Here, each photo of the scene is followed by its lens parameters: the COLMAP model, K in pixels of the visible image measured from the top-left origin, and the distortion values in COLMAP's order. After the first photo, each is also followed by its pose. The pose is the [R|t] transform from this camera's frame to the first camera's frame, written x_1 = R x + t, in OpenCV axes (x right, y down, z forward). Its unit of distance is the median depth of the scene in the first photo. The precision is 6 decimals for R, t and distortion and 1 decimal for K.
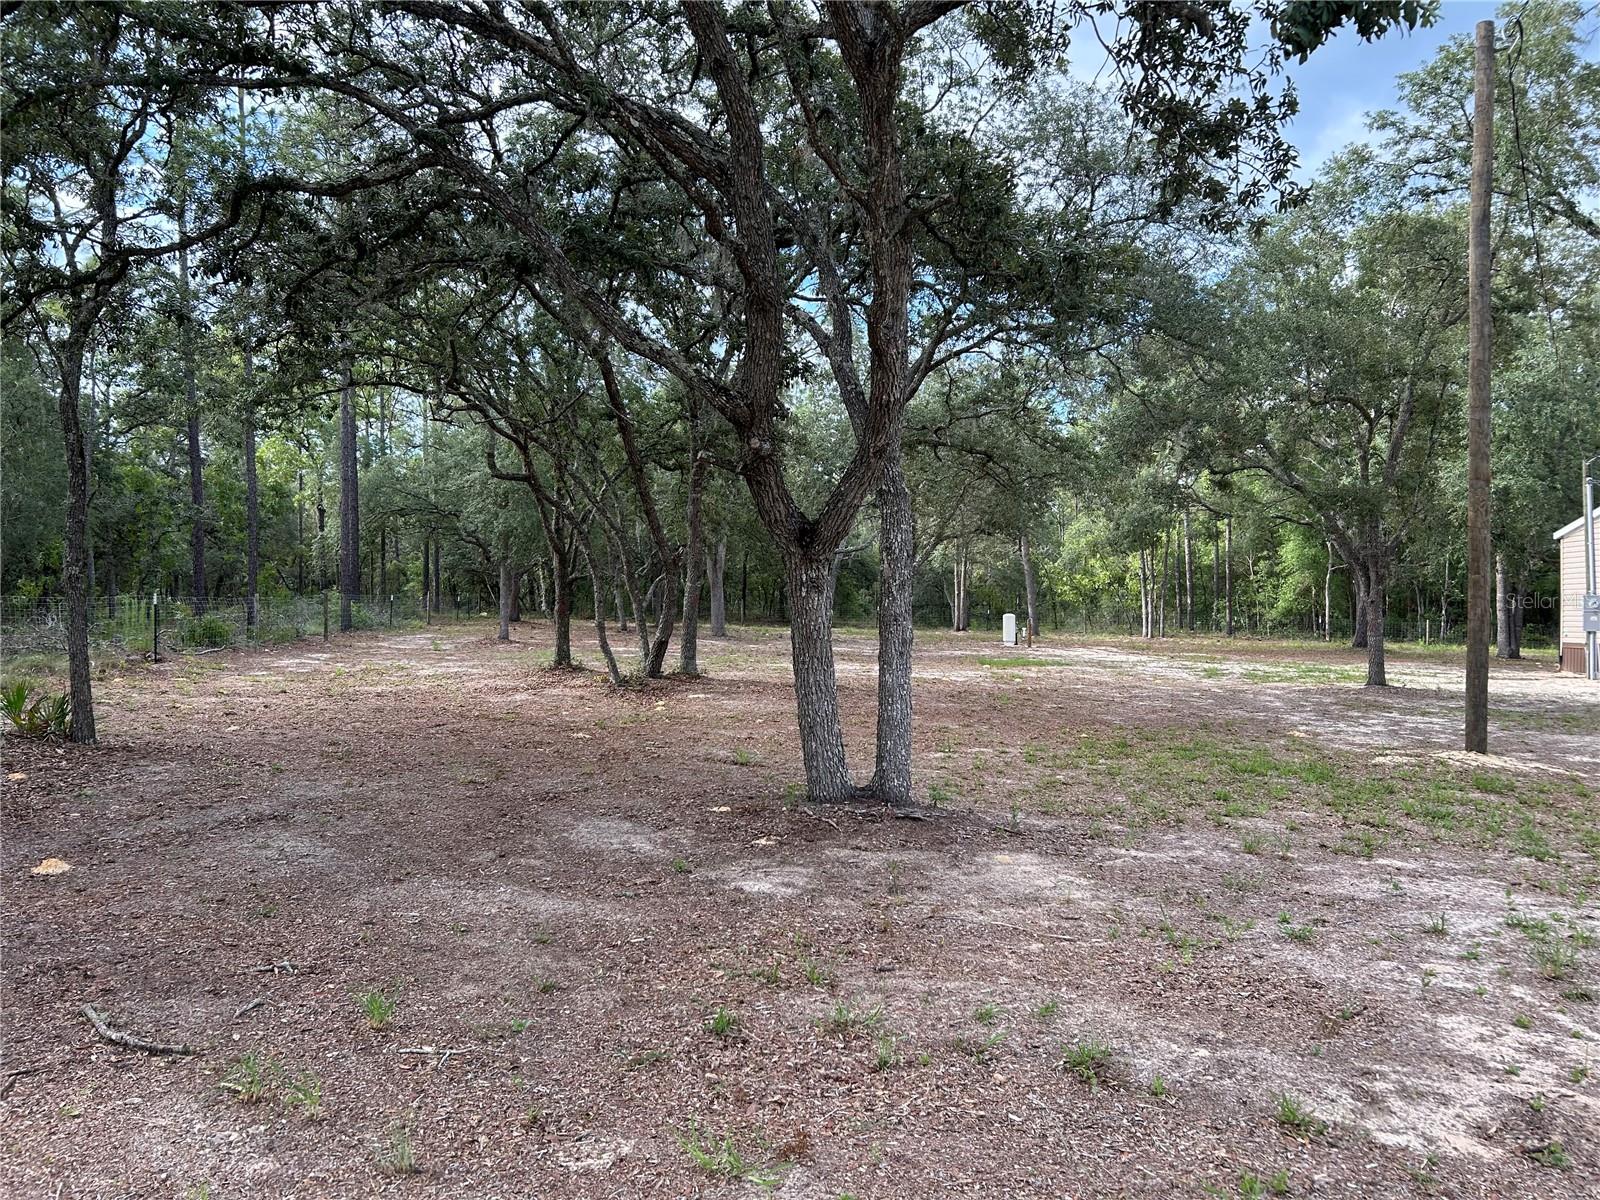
lens RADIAL K [[1193.3, 0, 800.0], [0, 1193.3, 600.0], [0, 0, 1]] dist [0.042502, -0.046335]
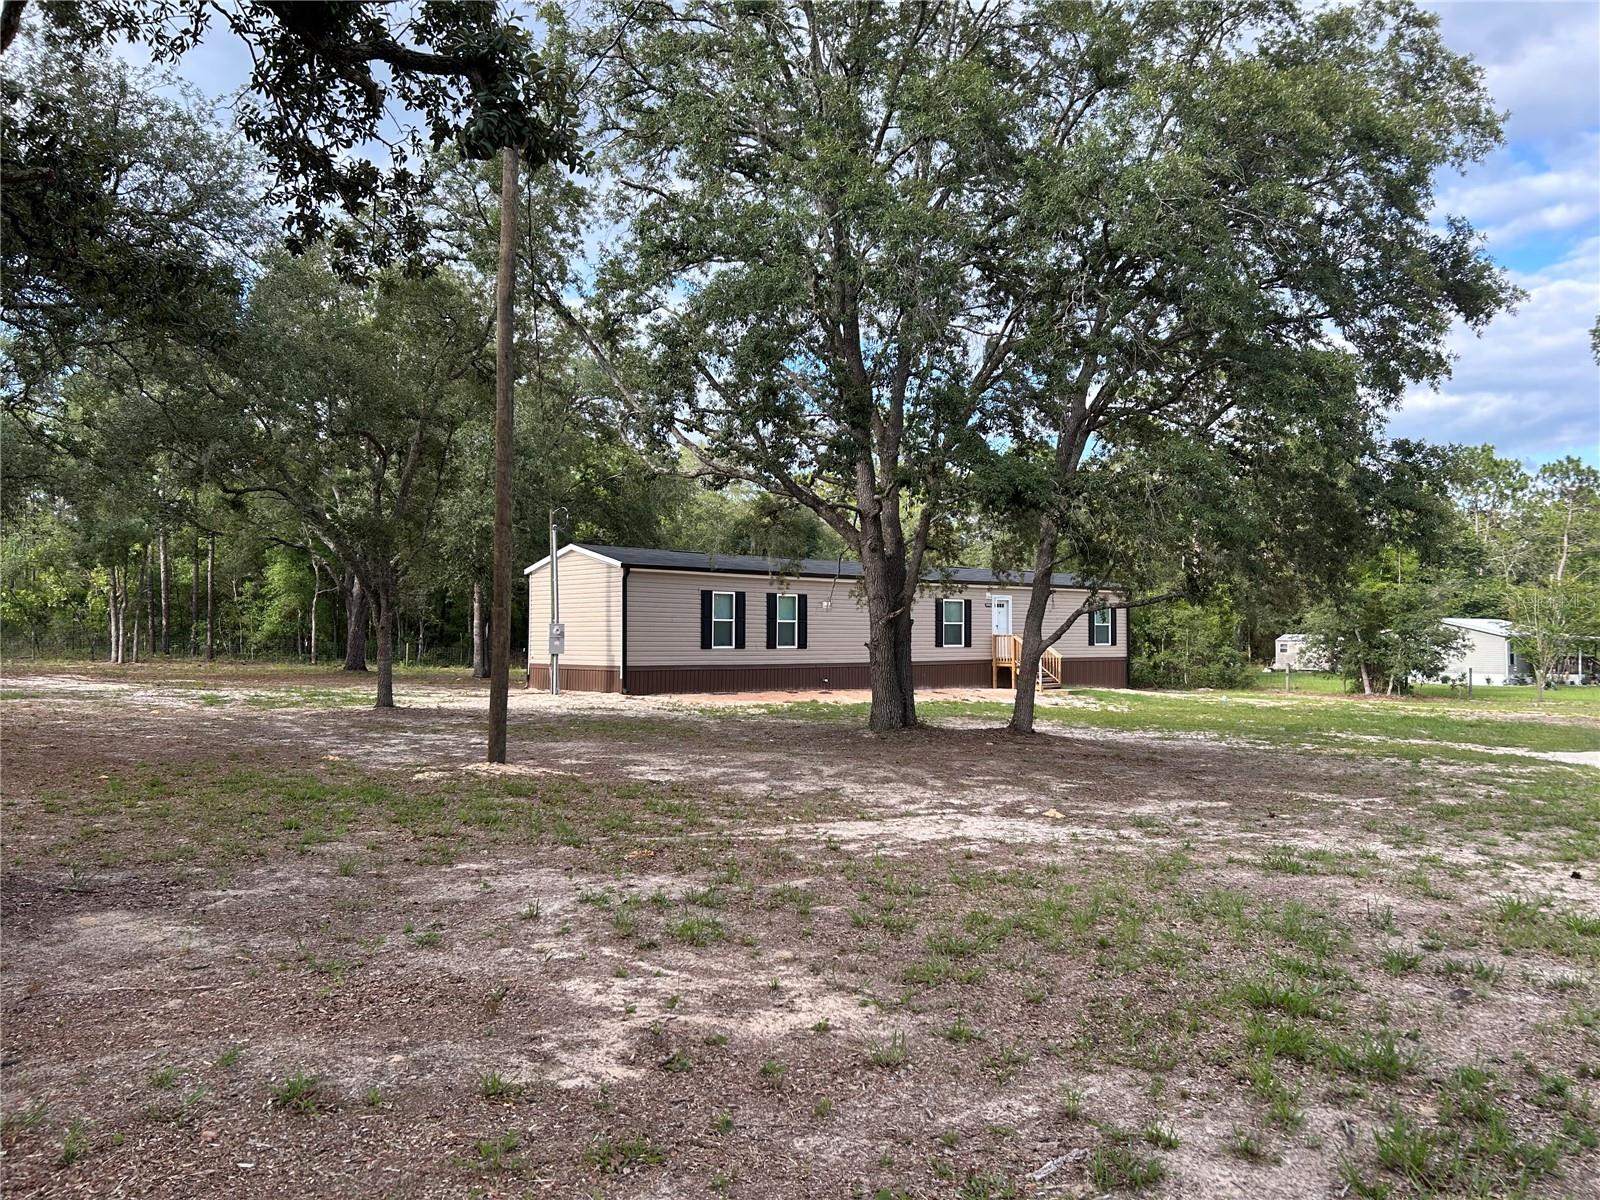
lens RADIAL K [[1193.3, 0, 800.0], [0, 1193.3, 600.0], [0, 0, 1]] dist [0.042502, -0.046335]
pose [[0.704300, 0.025652, 0.709439, -0.122885], [-0.011486, 0.999628, -0.024742, -0.008202], [-0.709810, 0.009277, 0.704333, -0.014700]]
